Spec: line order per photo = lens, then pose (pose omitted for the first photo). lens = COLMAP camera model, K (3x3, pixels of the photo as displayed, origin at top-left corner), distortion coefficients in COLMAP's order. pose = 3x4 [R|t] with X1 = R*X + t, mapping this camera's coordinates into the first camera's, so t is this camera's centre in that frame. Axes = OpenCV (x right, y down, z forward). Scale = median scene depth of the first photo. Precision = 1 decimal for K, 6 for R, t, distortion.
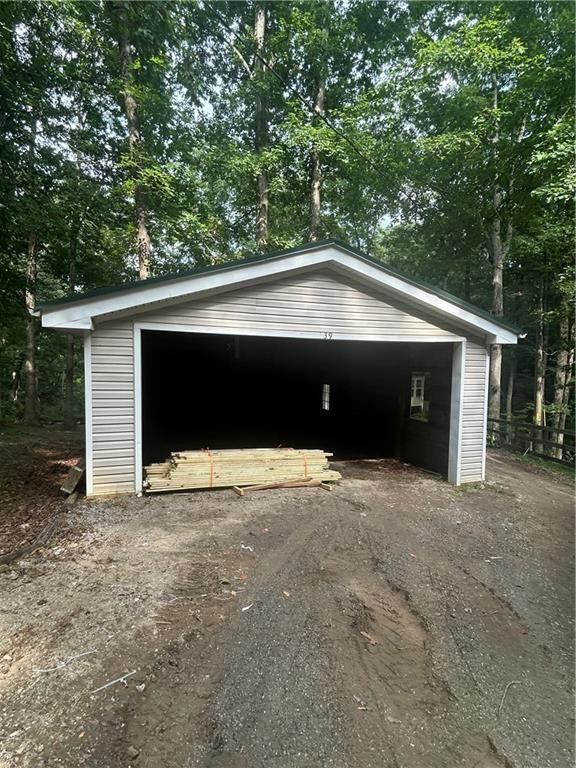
lens RADIAL K [[376.3, 0, 285.5], [0, 376.3, 382.7], [0, 0, 1]] dist [-0.005771, -0.000596]
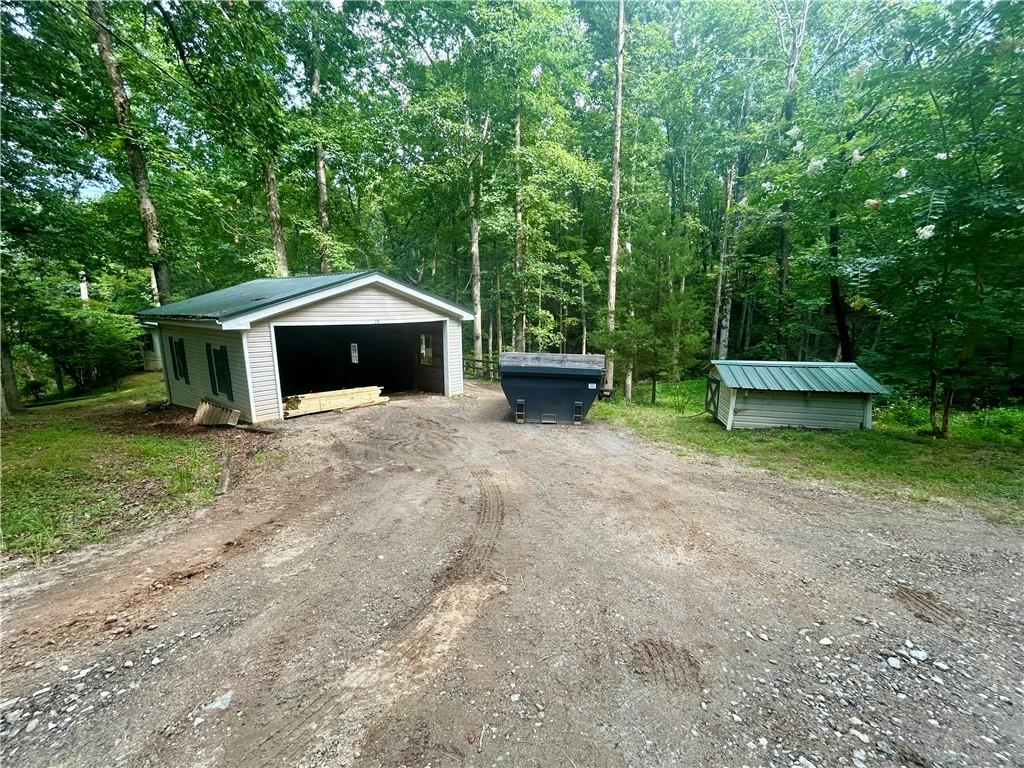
lens RADIAL K [[412.5, 0, 510.0], [0, 412.5, 384.2], [0, 0, 1]] dist [-0.003810, -0.000220]
pose [[0.845604, -0.114001, 0.521496, -0.400851], [0.043028, 0.988307, 0.146278, -0.087807], [-0.532074, -0.101255, 0.840621, -1.004162]]
